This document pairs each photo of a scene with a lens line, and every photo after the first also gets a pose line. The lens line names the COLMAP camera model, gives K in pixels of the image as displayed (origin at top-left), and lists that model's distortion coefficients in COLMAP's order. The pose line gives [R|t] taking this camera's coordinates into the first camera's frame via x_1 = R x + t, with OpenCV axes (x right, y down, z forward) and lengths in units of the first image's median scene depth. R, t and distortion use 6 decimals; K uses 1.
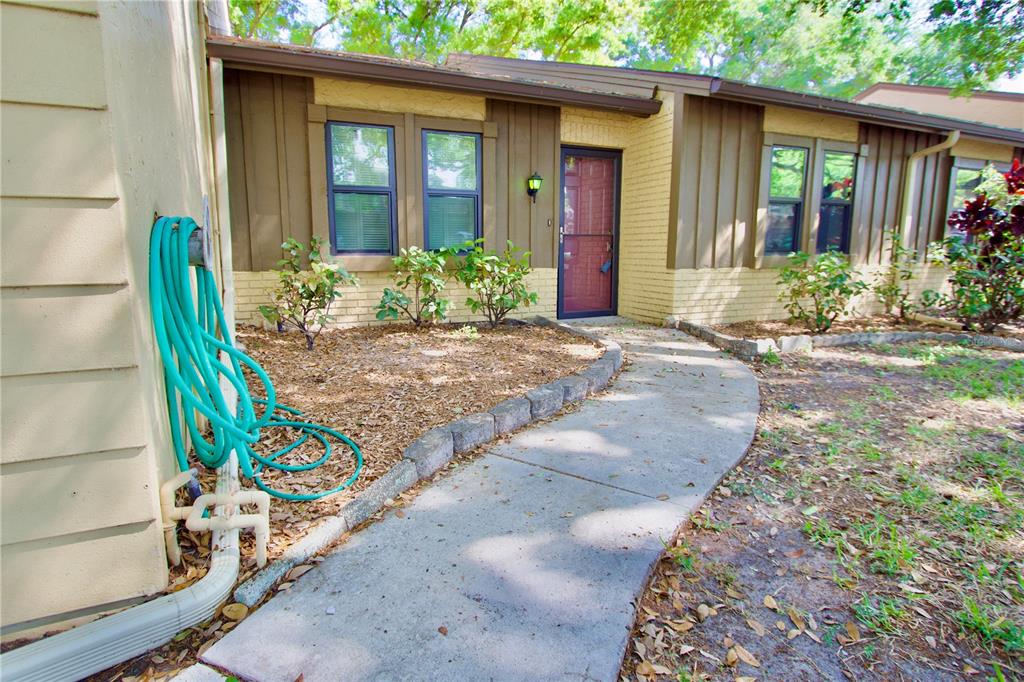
lens RADIAL K [[544.8, 0, 506.6], [0, 544.8, 340.5], [0, 0, 1]] dist [-0.008469, -0.000864]
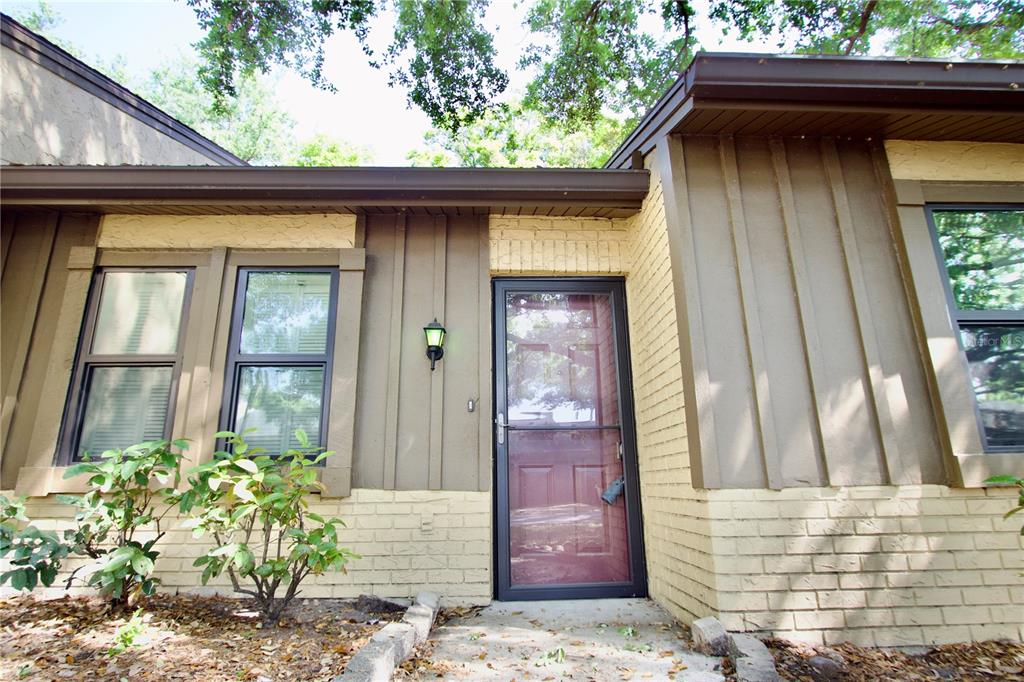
lens RADIAL K [[544.8, 0, 513.0], [0, 544.8, 331.8], [0, 0, 1]] dist [-0.008469, -0.000864]
pose [[0.920277, -0.115065, -0.373965, 0.325420], [-0.056072, 0.907130, -0.417098, -0.057284], [0.387228, 0.404815, 0.828359, 0.530218]]
